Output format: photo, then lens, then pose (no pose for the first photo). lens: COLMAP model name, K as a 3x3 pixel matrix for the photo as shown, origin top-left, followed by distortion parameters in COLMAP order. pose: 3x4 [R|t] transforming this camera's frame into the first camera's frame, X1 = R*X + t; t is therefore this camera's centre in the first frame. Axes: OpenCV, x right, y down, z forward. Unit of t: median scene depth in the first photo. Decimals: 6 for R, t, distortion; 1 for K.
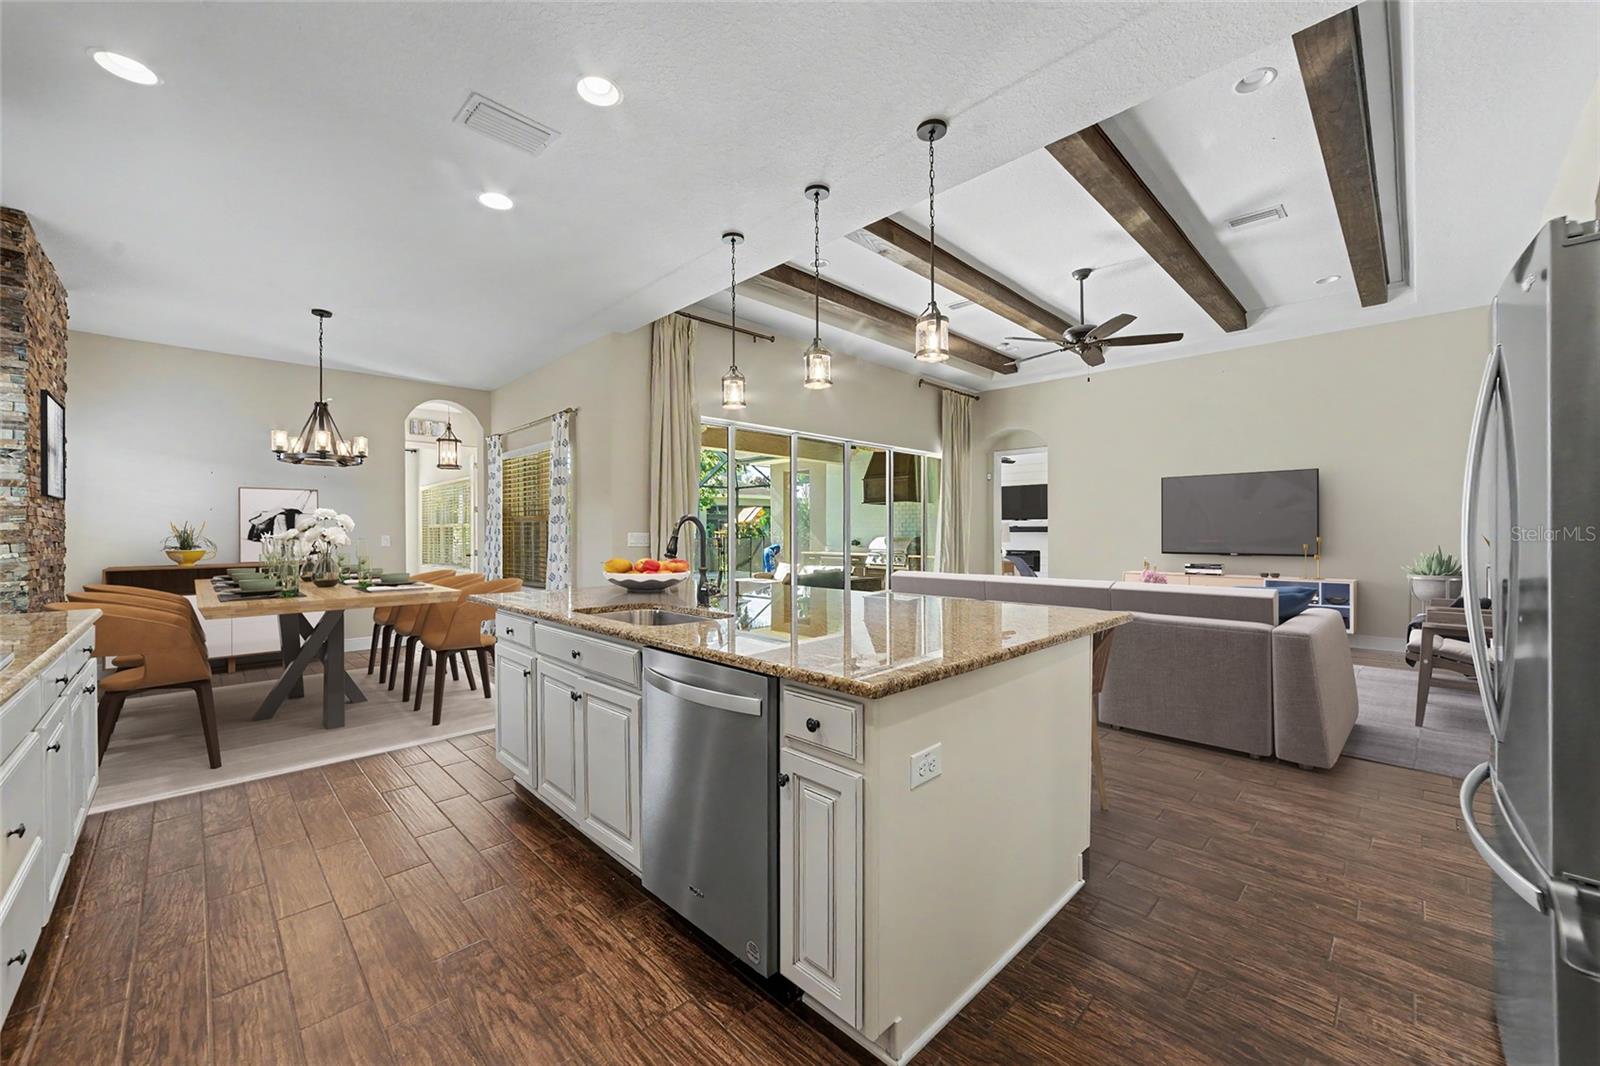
lens RADIAL K [[624.6, 0, 791.2], [0, 624.6, 528.4], [0, 0, 1]] dist [-0.015293, 0.000247]
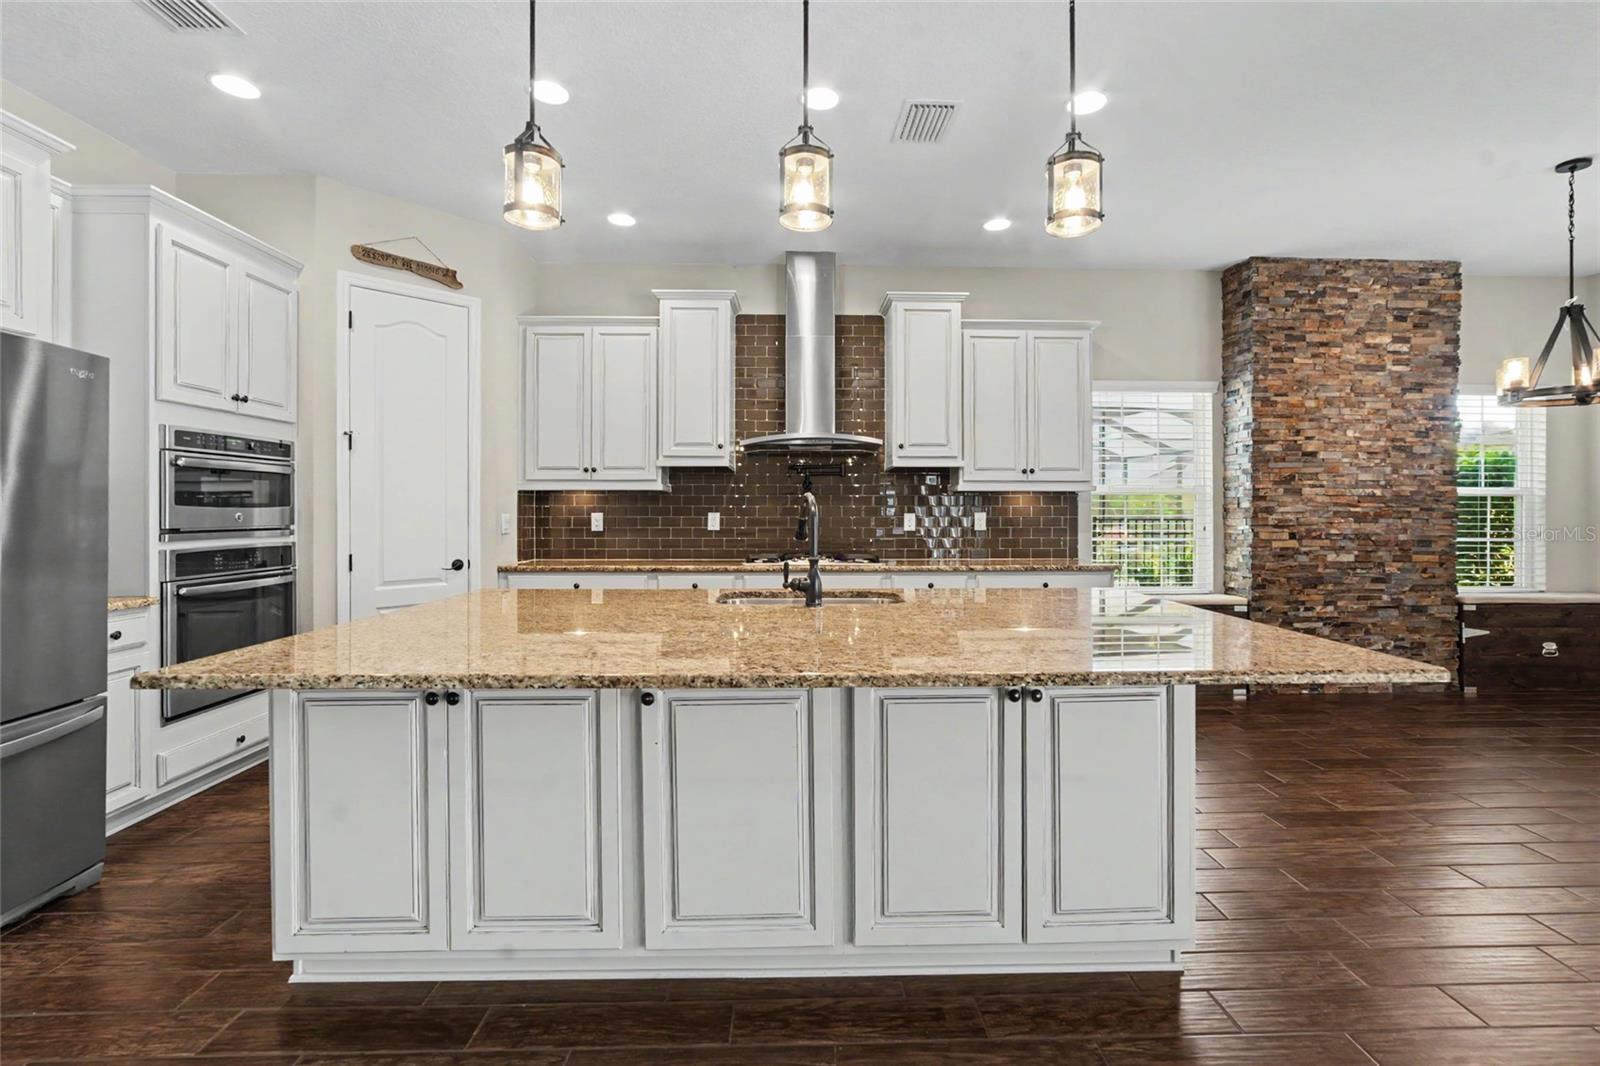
lens RADIAL K [[708.3, 0, 817.3], [0, 708.3, 510.0], [0, 0, 1]] dist [-0.030799, 0.012474]
pose [[-0.679205, -0.001059, -0.733948, 0.207942], [0.002622, 0.999989, -0.003868, 0.001927], [0.733944, -0.004552, -0.679195, 0.681429]]
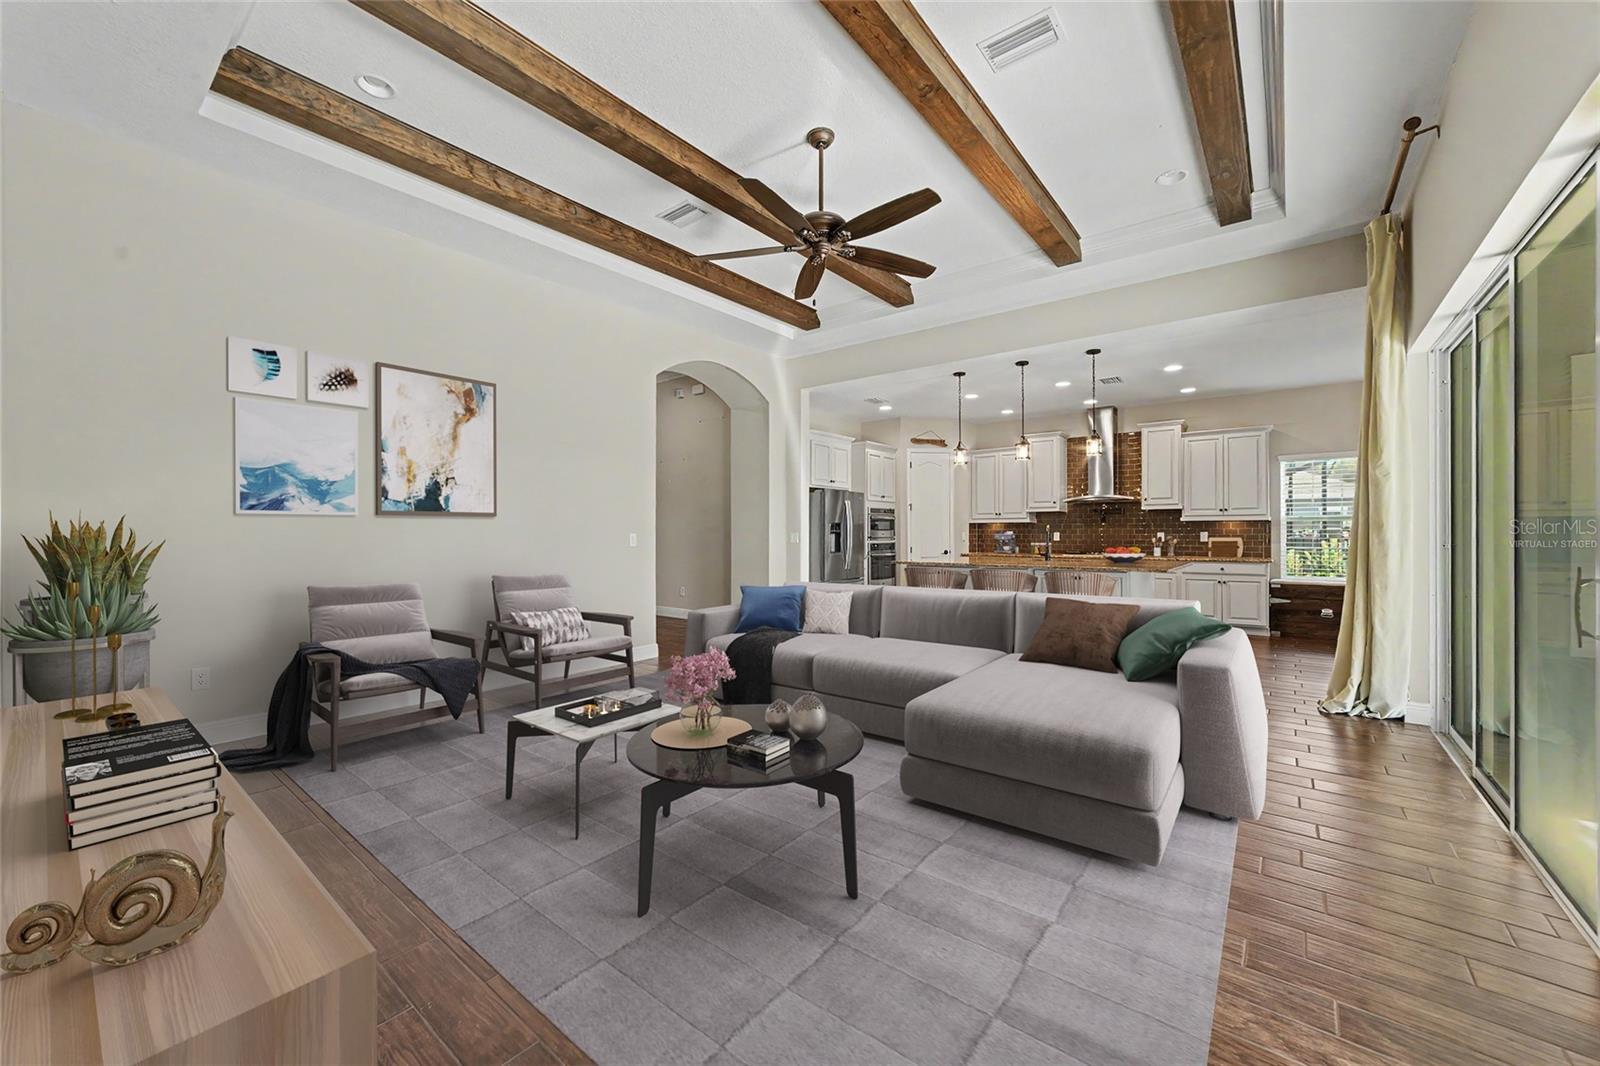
lens RADIAL K [[626.8, 0, 797.4], [0, 626.8, 526.7], [0, 0, 1]] dist [-0.017090, 0.005452]
pose [[-0.992005, -0.000493, -0.126199, 0.497453], [0.001273, 0.999902, -0.013911, 0.007705], [0.126194, -0.013961, -0.991907, 1.437745]]
